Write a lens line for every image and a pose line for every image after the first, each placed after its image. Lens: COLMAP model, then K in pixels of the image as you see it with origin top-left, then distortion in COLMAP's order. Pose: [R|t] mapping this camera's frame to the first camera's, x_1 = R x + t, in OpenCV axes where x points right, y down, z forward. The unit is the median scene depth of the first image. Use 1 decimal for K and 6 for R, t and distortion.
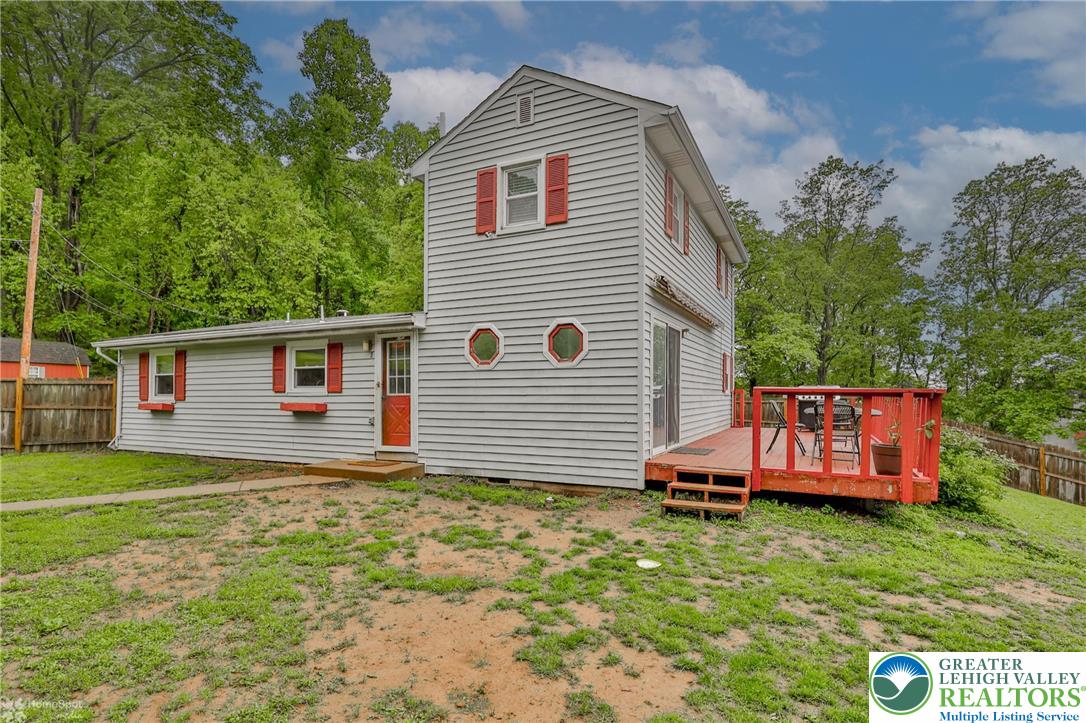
lens RADIAL K [[542.6, 0, 546.8], [0, 542.6, 384.3], [0, 0, 1]] dist [0.000869, -0.000032]
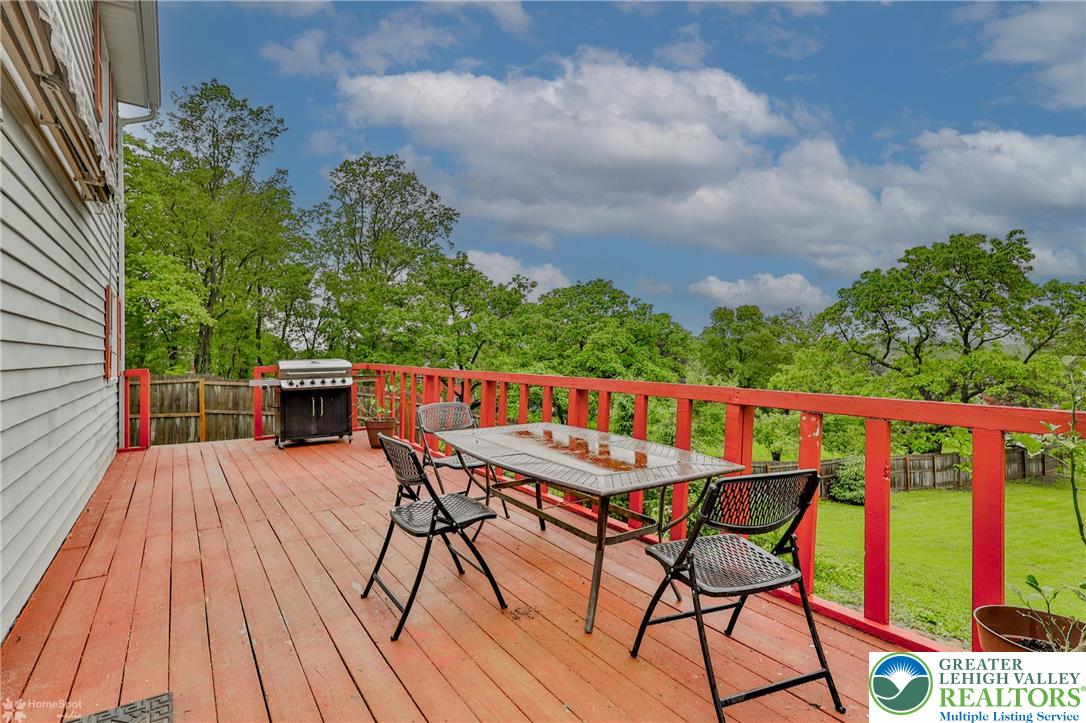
lens RADIAL K [[540.6, 0, 538.3], [0, 540.6, 349.1], [0, 0, 1]] dist [0.000288, -0.000012]
pose [[0.495998, -0.004309, 0.868313, 0.165135], [-0.002239, 0.999978, 0.006241, -0.017395], [-0.868321, -0.005039, 0.495978, 0.658739]]
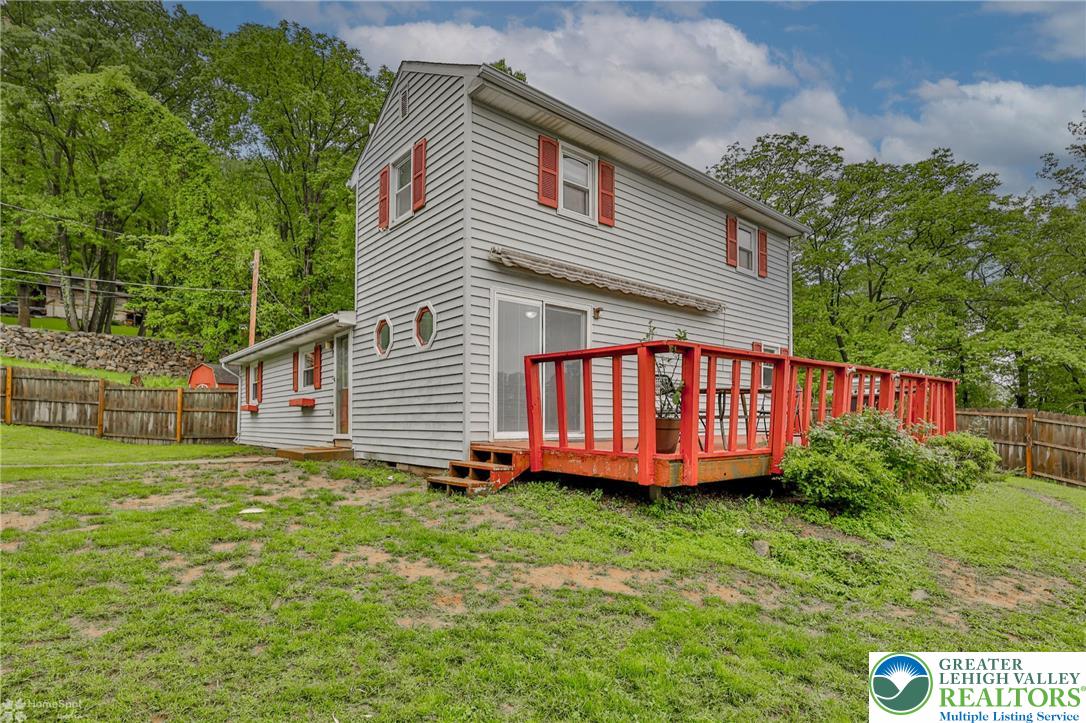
lens RADIAL K [[545.0, 0, 570.8], [0, 545.0, 409.1], [0, 0, 1]] dist [-0.001153, -0.000219]
pose [[0.932351, -0.007739, -0.361472, 0.488776], [0.006906, 0.999970, -0.003597, 0.062116], [0.361488, 0.000858, 0.932376, 0.117213]]
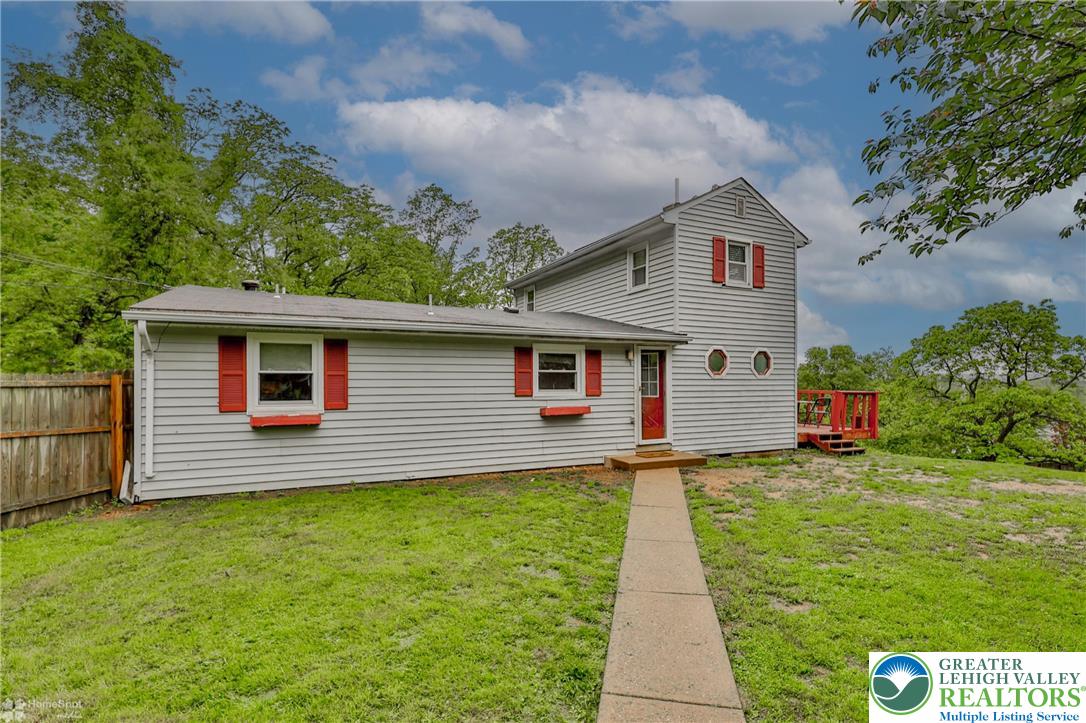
lens RADIAL K [[542.6, 0, 546.8], [0, 542.6, 384.3], [0, 0, 1]] dist [0.000869, -0.000032]
pose [[0.605669, -0.001158, 0.795716, -1.228958], [-0.014802, 0.999810, 0.012721, -0.019125], [-0.795579, -0.019483, 0.605536, 0.400002]]
